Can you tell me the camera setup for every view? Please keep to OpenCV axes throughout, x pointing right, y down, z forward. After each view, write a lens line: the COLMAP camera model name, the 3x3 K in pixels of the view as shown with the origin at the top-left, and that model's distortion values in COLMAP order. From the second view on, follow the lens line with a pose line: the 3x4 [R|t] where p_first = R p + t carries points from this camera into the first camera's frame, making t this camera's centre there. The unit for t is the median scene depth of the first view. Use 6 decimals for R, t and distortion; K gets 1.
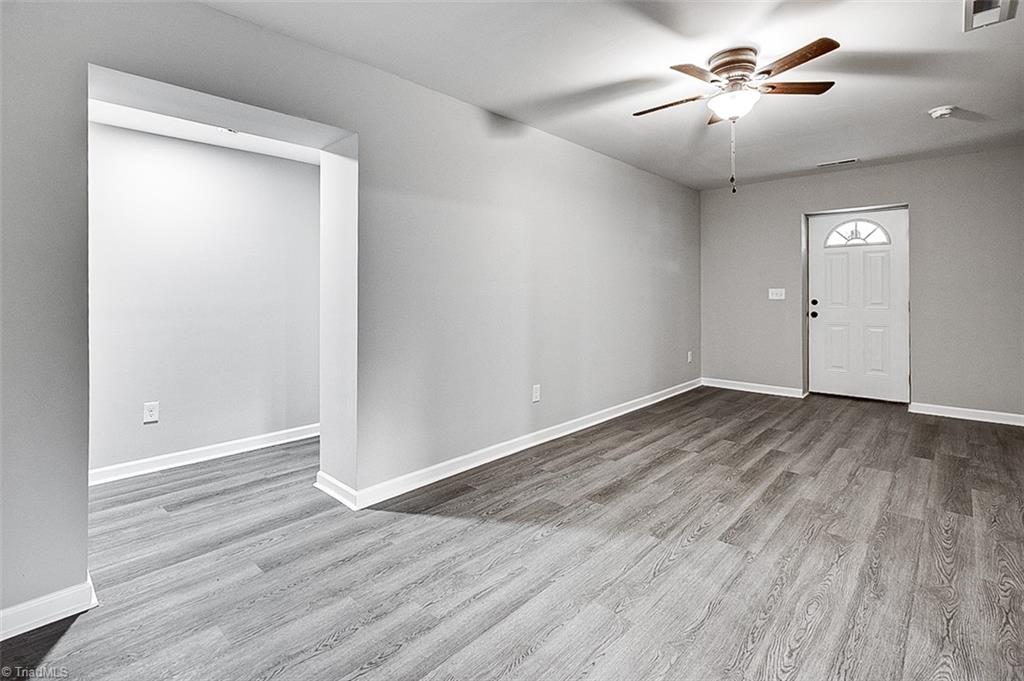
lens RADIAL K [[488.4, 0, 507.3], [0, 488.4, 297.9], [0, 0, 1]] dist [0.000348, -0.000006]
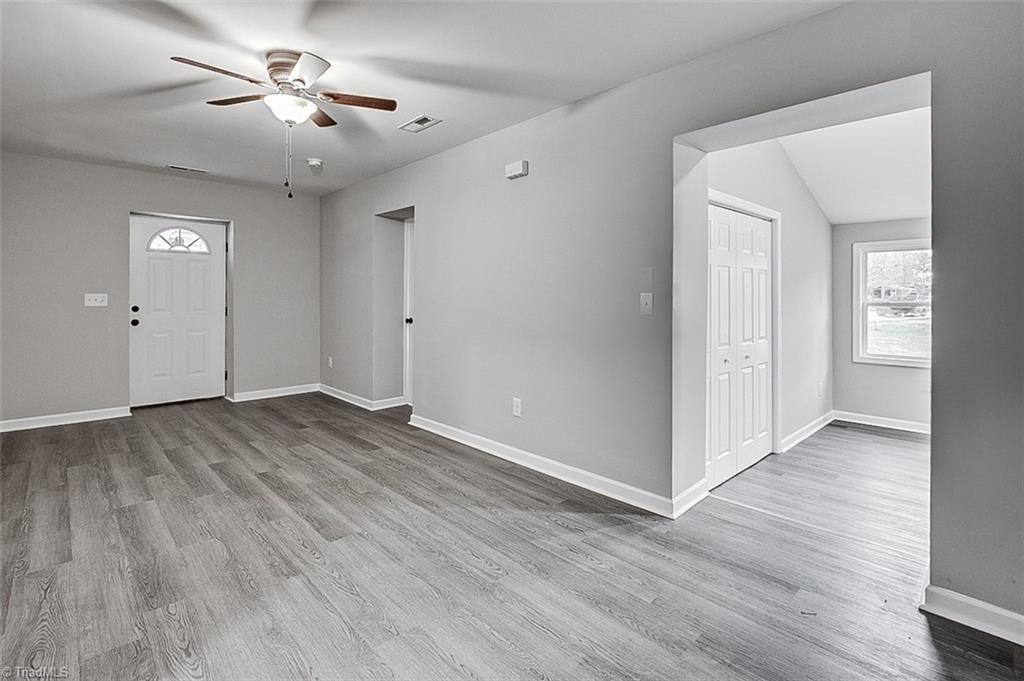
lens RADIAL K [[479.4, 0, 510.2], [0, 479.4, 307.8], [0, 0, 1]] dist [-0.000057, 0.000931]
pose [[0.061518, -0.017403, 0.997954, -0.457896], [0.007616, 0.999827, 0.016966, -0.006393], [-0.998077, 0.006557, 0.061640, 0.477750]]
